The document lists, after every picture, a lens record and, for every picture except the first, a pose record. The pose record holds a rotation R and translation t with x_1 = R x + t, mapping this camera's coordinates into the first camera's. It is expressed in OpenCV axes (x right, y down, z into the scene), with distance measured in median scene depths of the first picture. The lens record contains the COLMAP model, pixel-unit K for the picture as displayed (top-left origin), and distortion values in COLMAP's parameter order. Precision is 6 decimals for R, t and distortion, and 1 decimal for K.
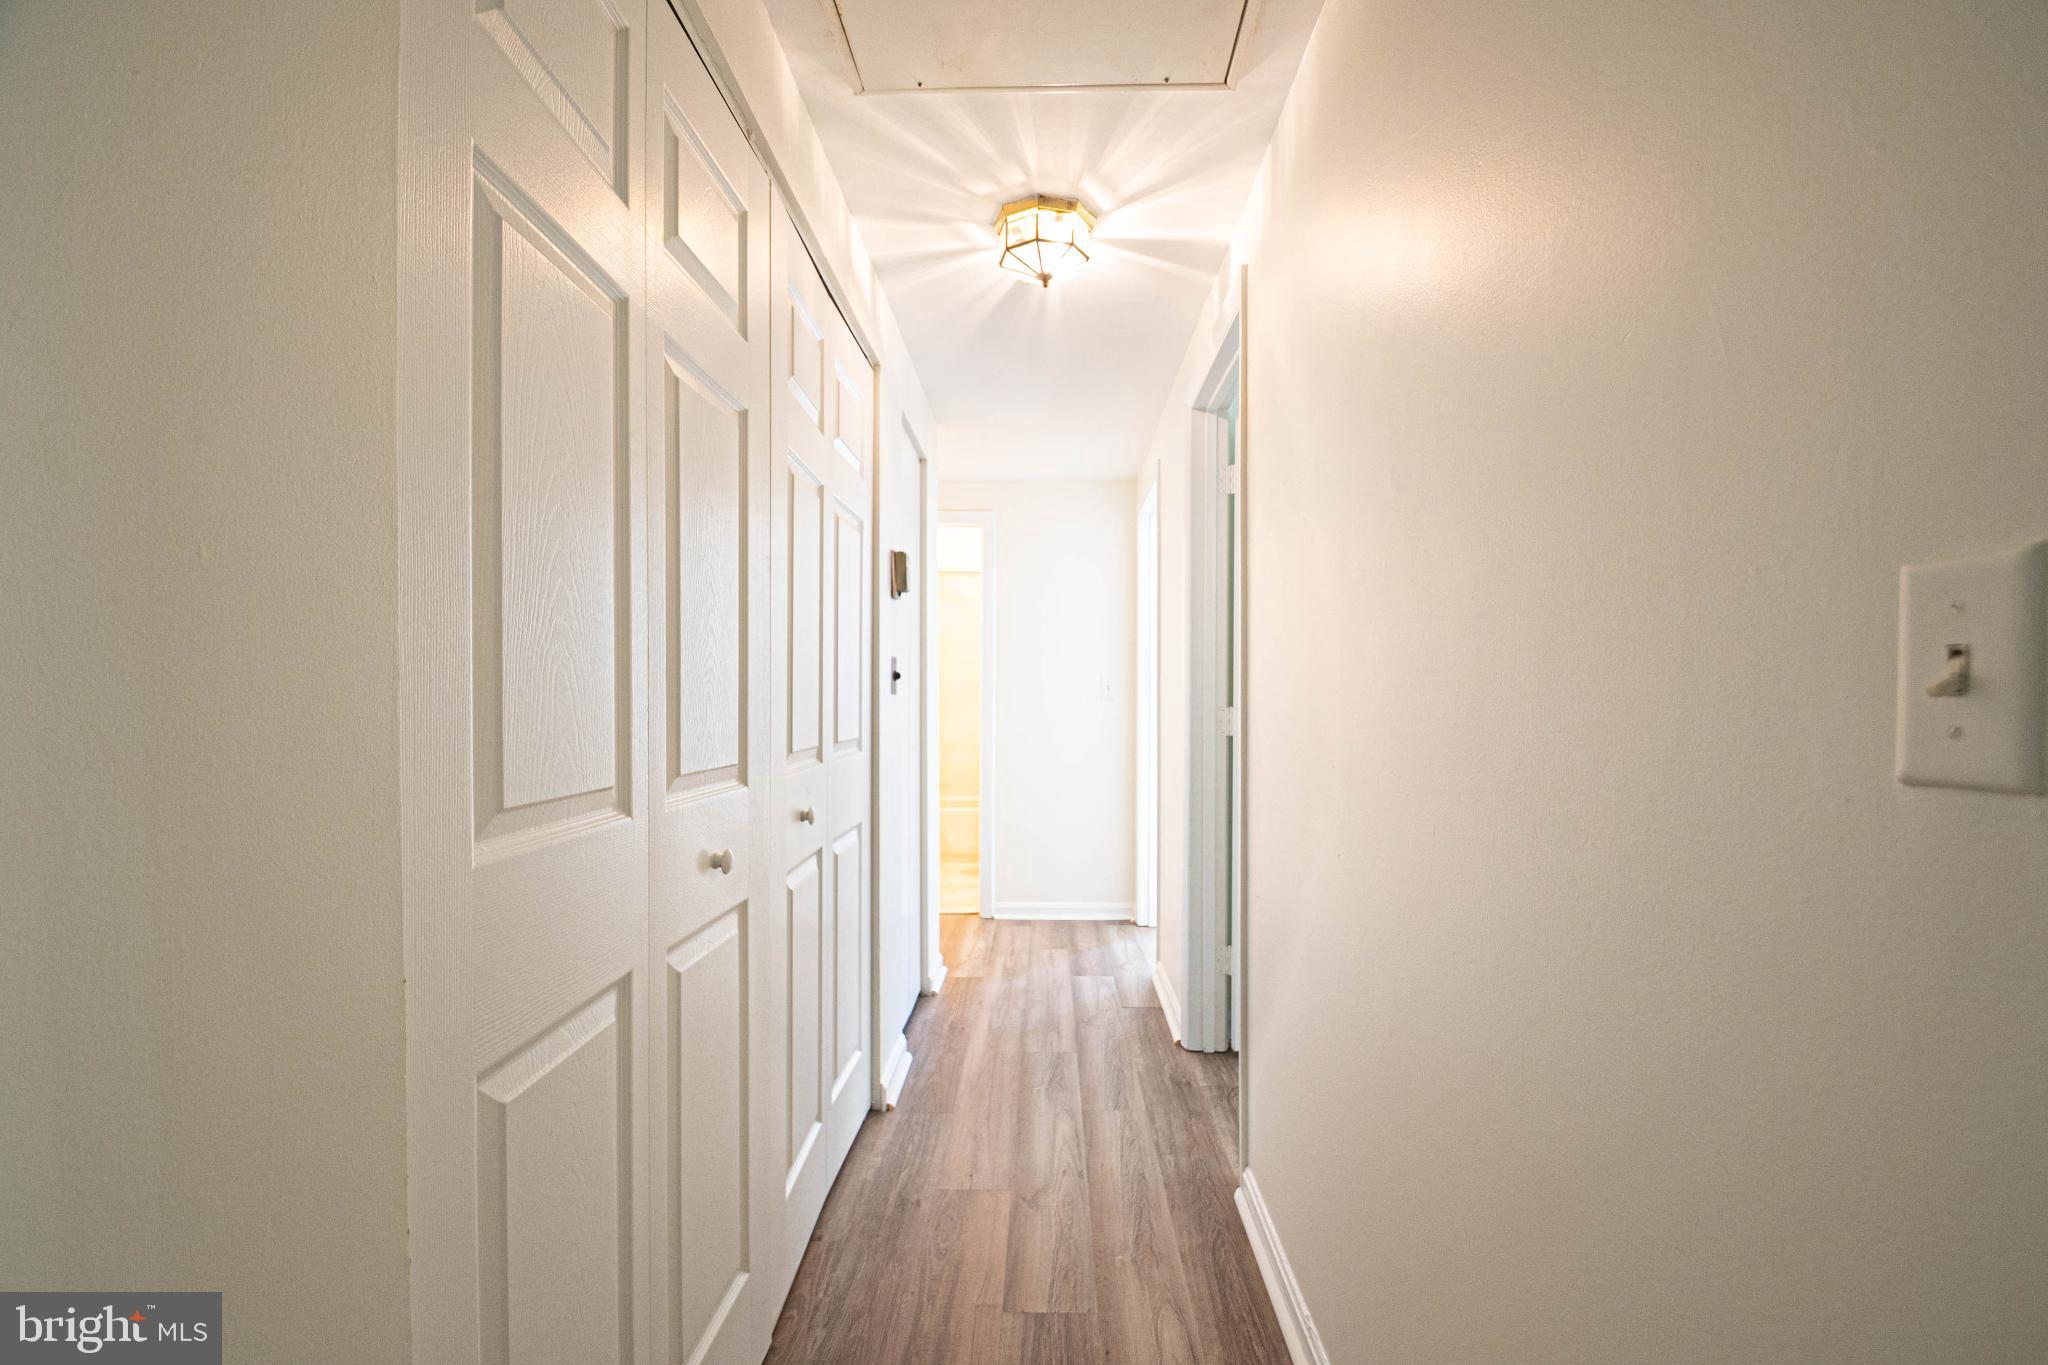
lens RADIAL K [[895.6, 0, 1040.1], [0, 895.6, 706.2], [0, 0, 1]] dist [0.025449, -0.022995]
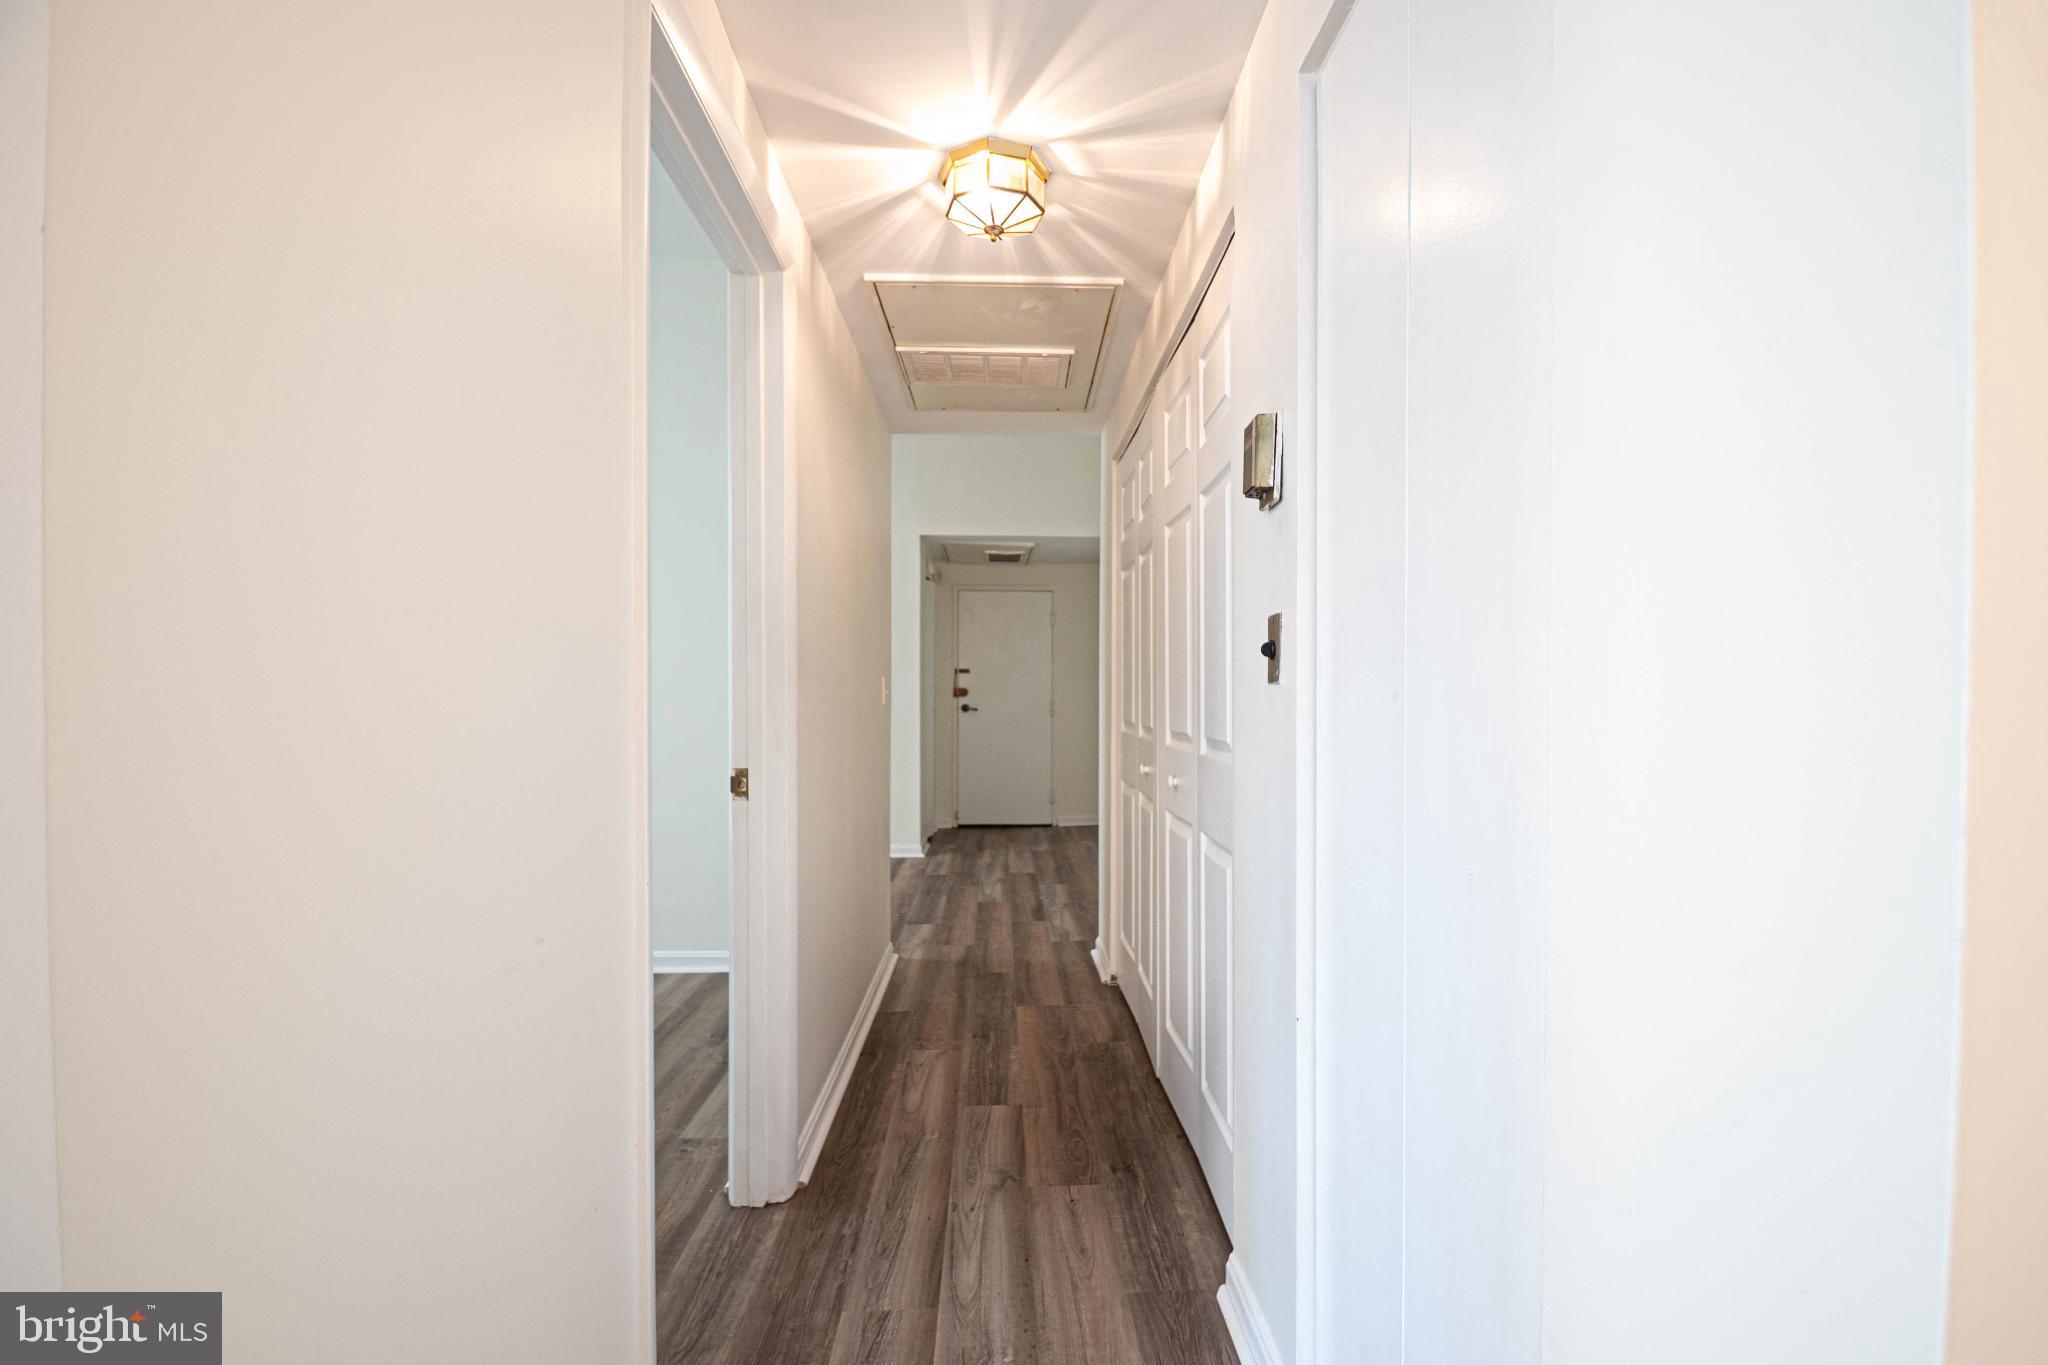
lens RADIAL K [[895.6, 0, 1040.1], [0, 895.6, 706.2], [0, 0, 1]] dist [0.025449, -0.022995]
pose [[-0.998413, -0.000362, -0.056313, 0.010027], [-0.001517, 0.999789, 0.020468, -0.014131], [0.056294, 0.020521, -0.998203, 1.932482]]
